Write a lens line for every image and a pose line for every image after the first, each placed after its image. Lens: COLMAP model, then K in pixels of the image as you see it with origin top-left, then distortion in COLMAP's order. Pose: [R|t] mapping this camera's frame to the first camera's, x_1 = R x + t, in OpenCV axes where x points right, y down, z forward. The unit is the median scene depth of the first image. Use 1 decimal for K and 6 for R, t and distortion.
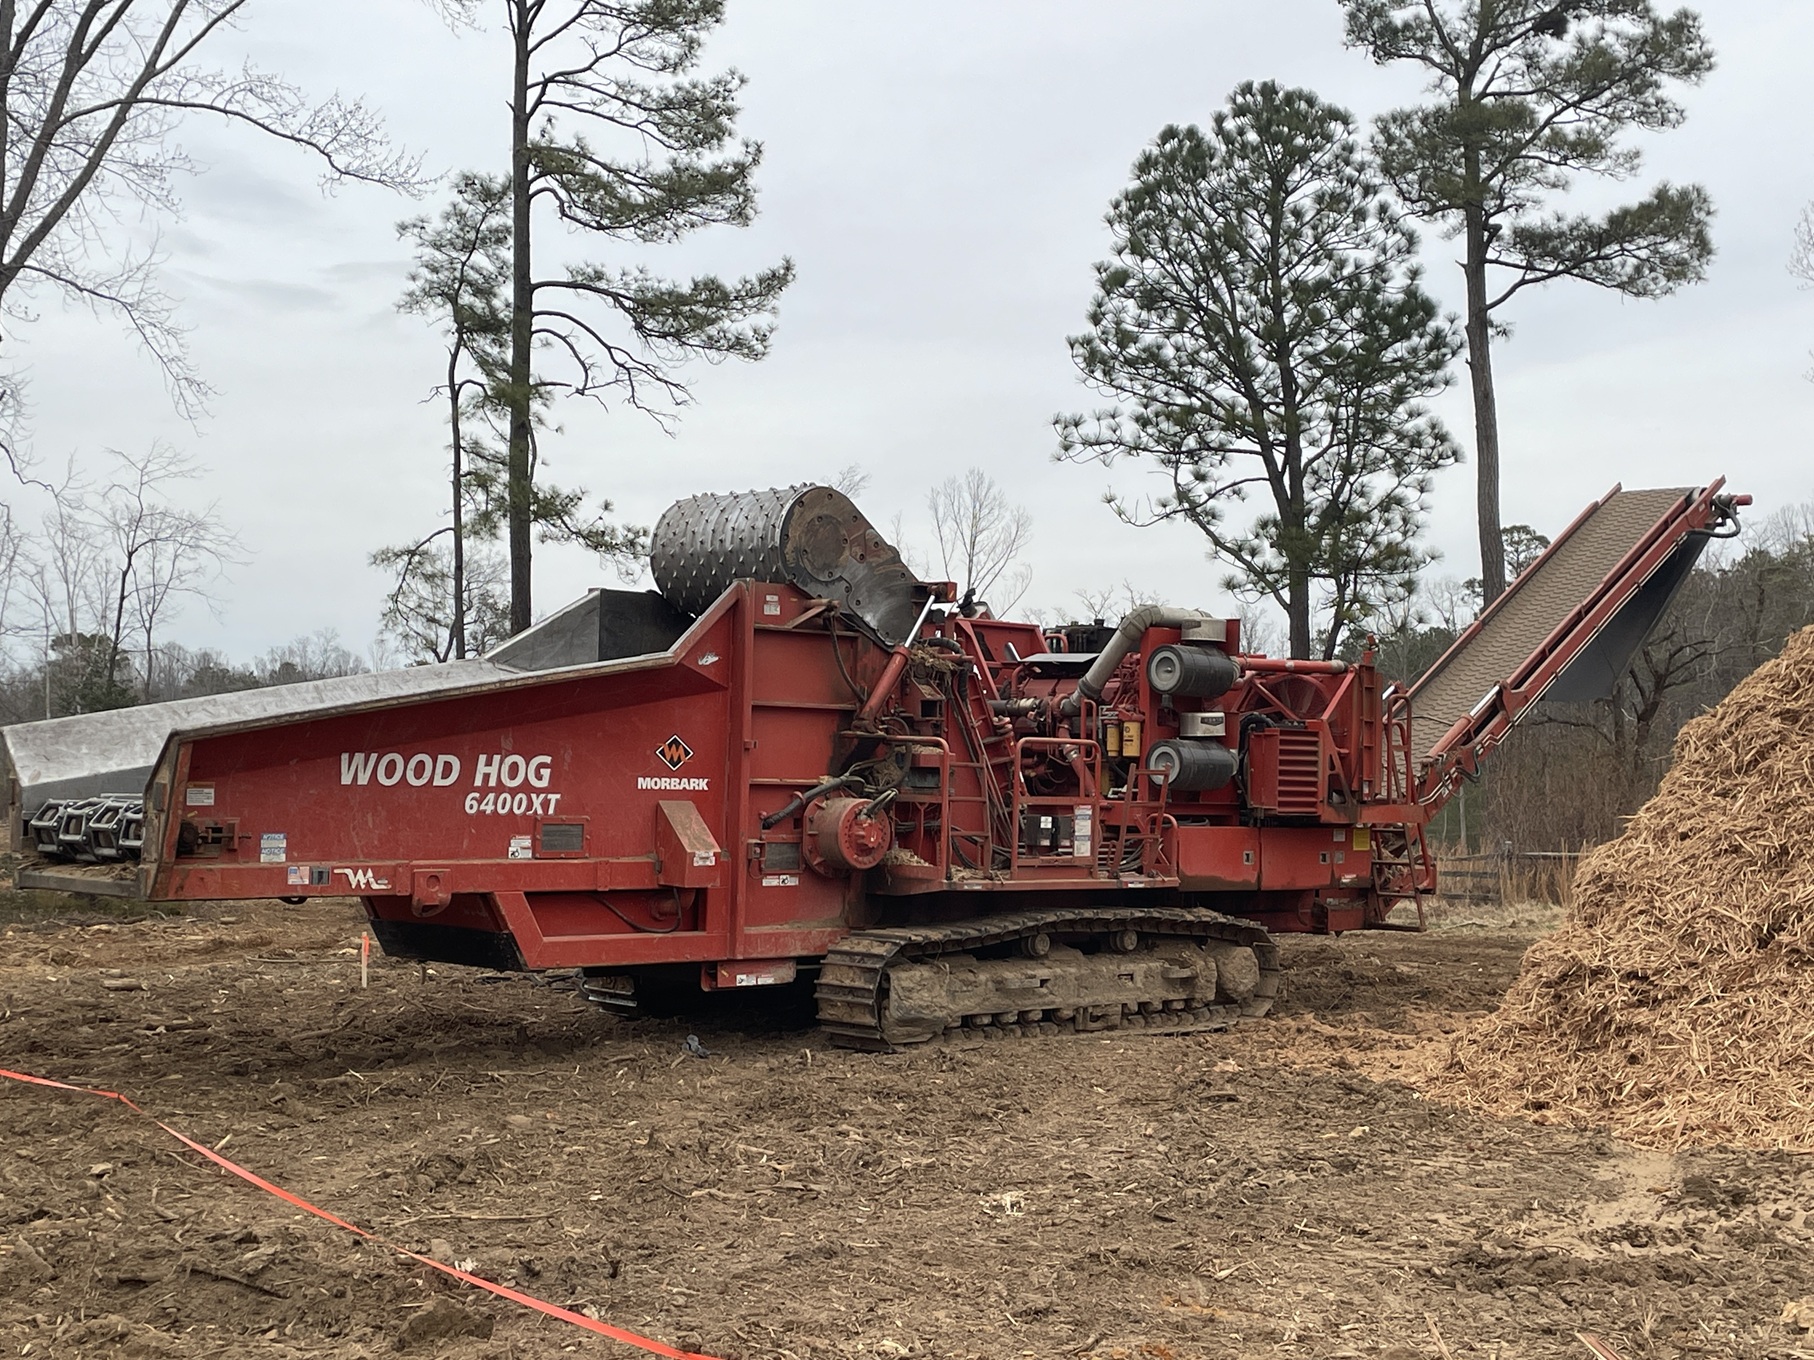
lens RADIAL K [[2379.5, 0, 907.7], [0, 2379.5, 674.9], [0, 0, 1]] dist [0.076350, 0.000000]
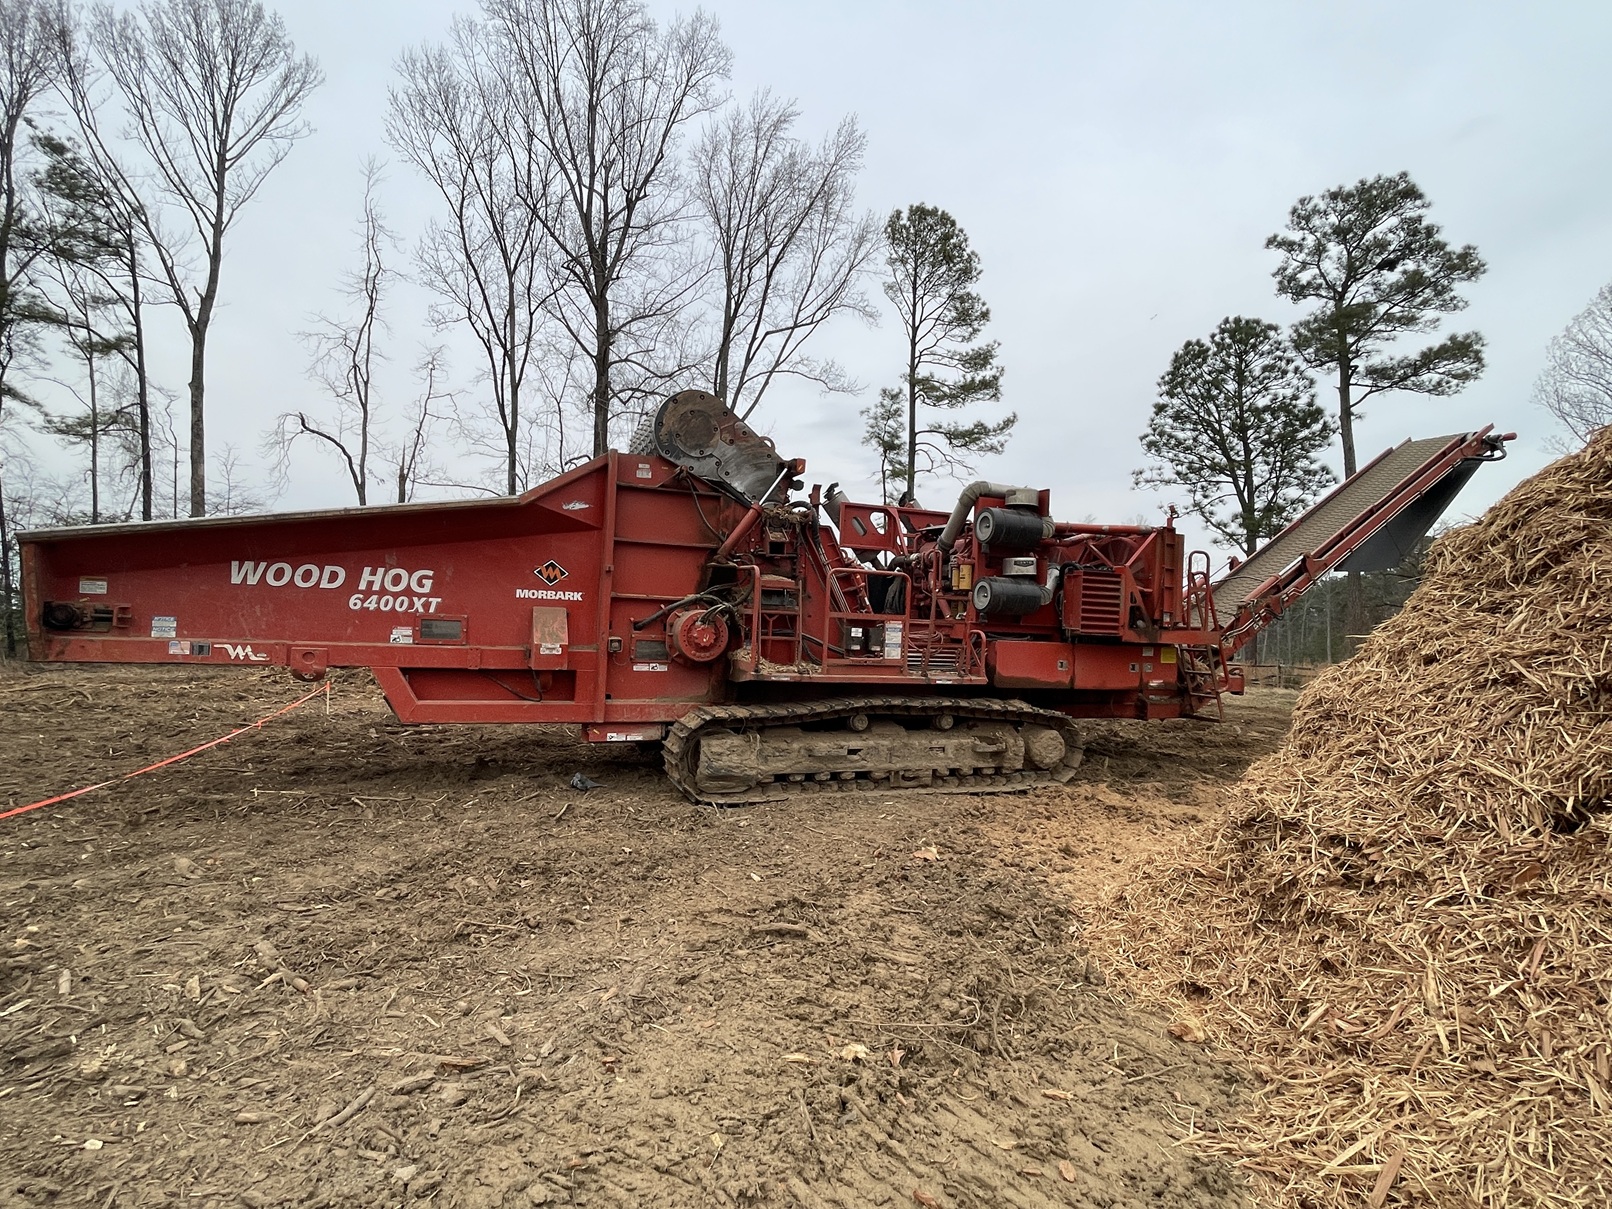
lens RADIAL K [[781.4, 0, 801.4], [0, 781.4, 597.0], [0, 0, 1]] dist [-0.009226, 0.006726]
pose [[0.922465, 0.008982, -0.385975, 0.183505], [-0.007281, 0.999956, 0.005871, 0.036949], [0.386011, -0.002605, 0.922490, 0.541485]]
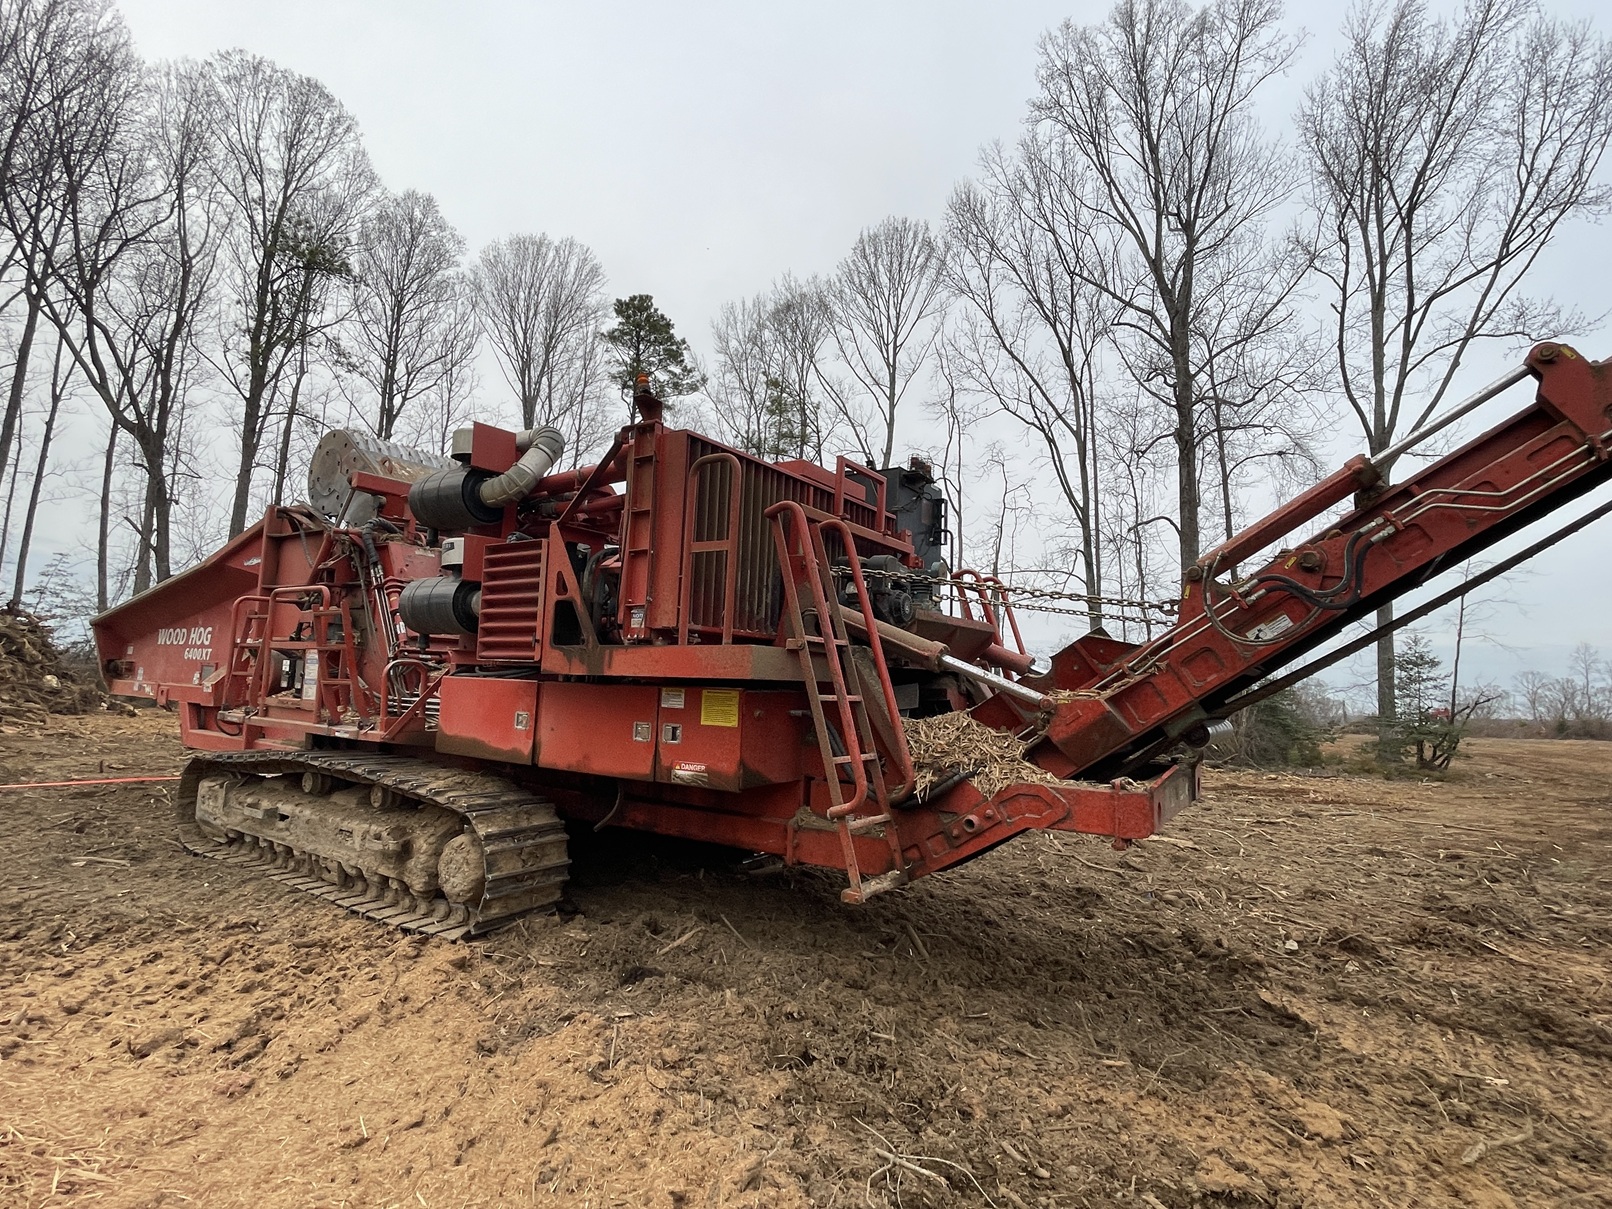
lens RADIAL K [[781.4, 0, 819.8], [0, 781.4, 598.7], [0, 0, 1]] dist [-0.009226, 0.006726]
pose [[0.228492, -0.117246, -0.966460, 0.424210], [0.014123, 0.993016, -0.117128, 0.071055], [0.973443, 0.013113, 0.228552, 1.069514]]
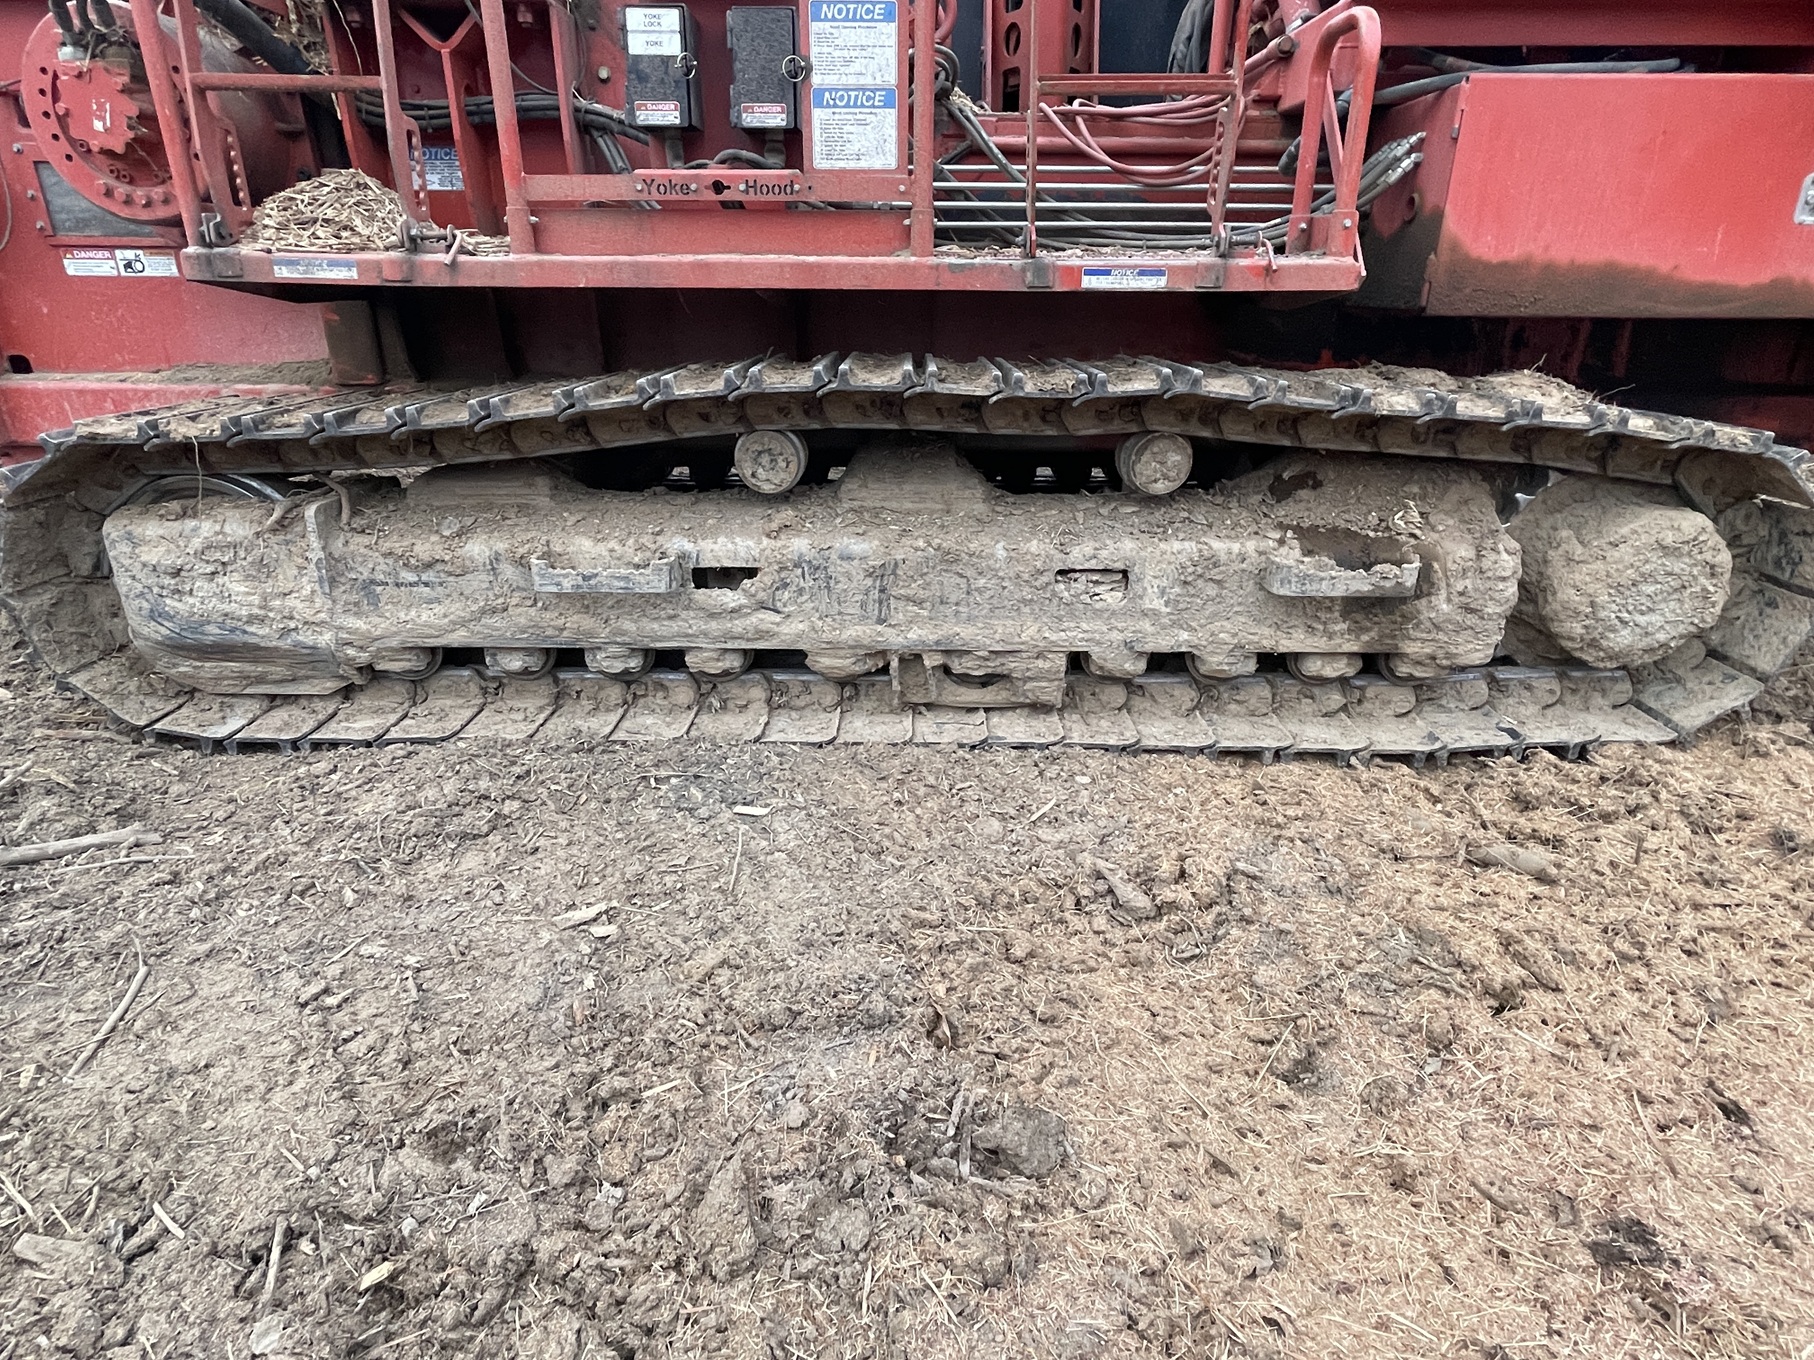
lens RADIAL K [[974.3, 0, 919.3], [0, 974.3, 680.6], [0, 0, 1]] dist [-0.002237, 0.003298]
pose [[0.715006, 0.241116, -0.656224, 0.161372], [0.040532, 0.922769, 0.383215, 0.083408], [0.697943, -0.300600, 0.650012, 0.856355]]
